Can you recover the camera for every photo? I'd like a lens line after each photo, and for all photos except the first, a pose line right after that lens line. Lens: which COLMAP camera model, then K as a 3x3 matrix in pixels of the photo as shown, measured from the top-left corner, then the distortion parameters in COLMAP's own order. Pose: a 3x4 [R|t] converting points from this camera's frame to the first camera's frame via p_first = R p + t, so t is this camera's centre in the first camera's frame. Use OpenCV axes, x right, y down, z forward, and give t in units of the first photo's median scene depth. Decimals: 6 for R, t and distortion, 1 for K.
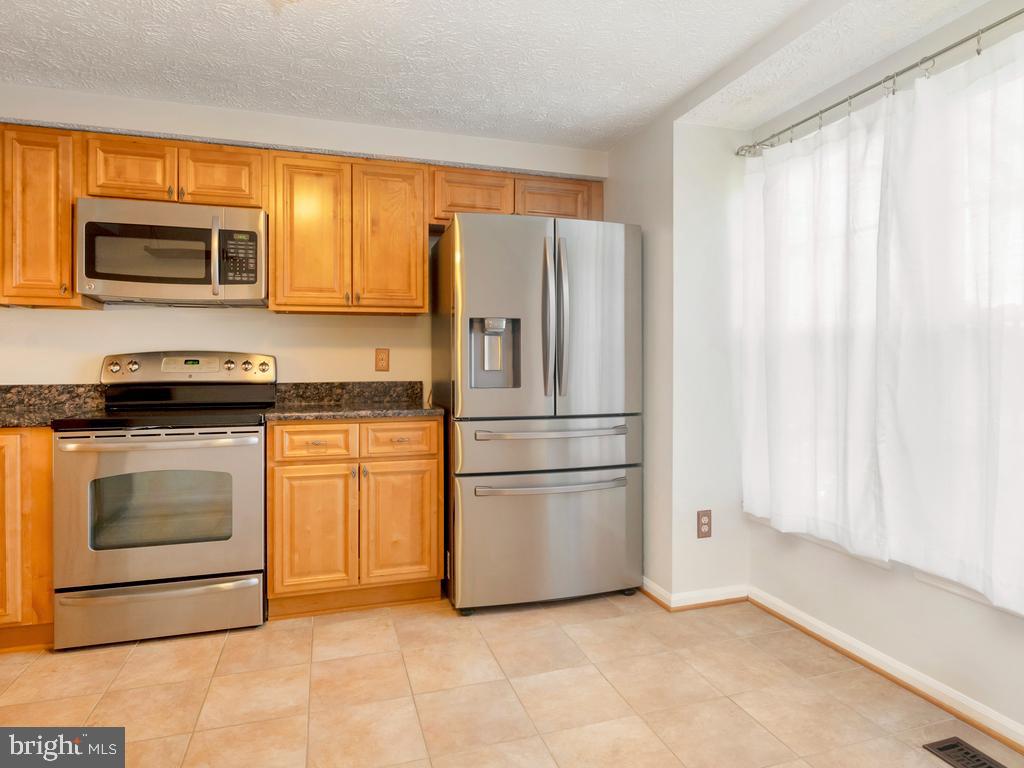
lens RADIAL K [[599.2, 0, 513.8], [0, 599.2, 357.9], [0, 0, 1]] dist [-0.002455, -0.000452]
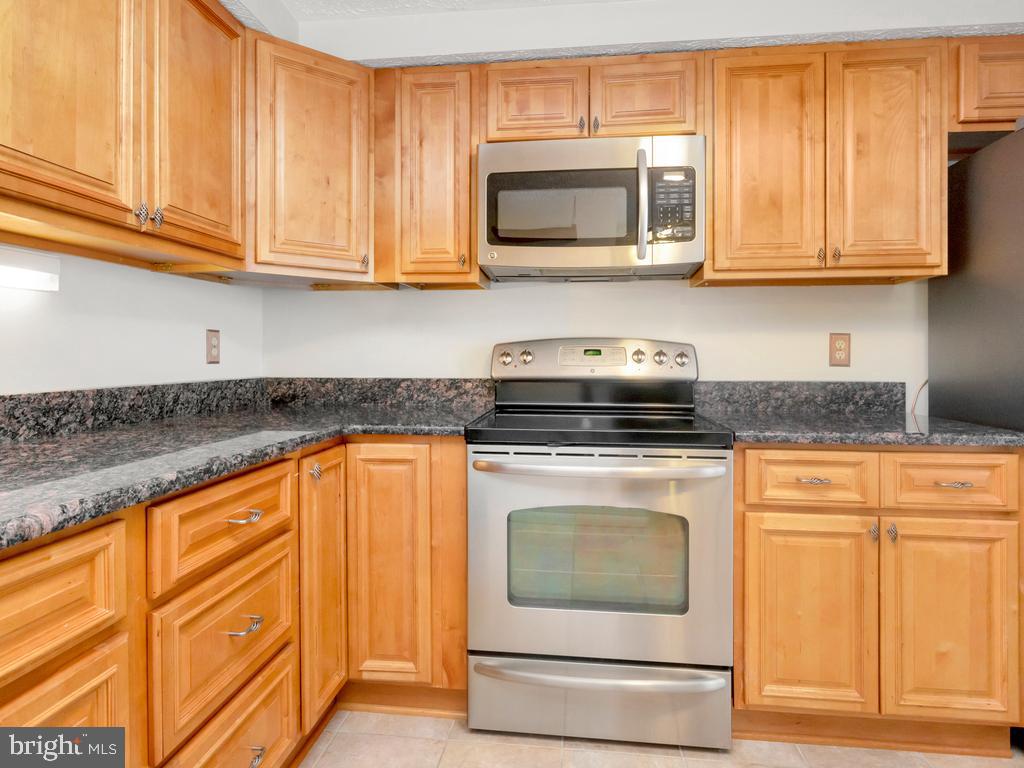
lens RADIAL K [[587.5, 0, 515.1], [0, 587.5, 355.4], [0, 0, 1]] dist [-0.008786, -0.001381]
pose [[0.912855, 0.004394, -0.408261, -0.354766], [-0.000179, 0.999946, 0.010364, 0.003298], [0.408284, -0.009387, 0.912807, 0.299026]]
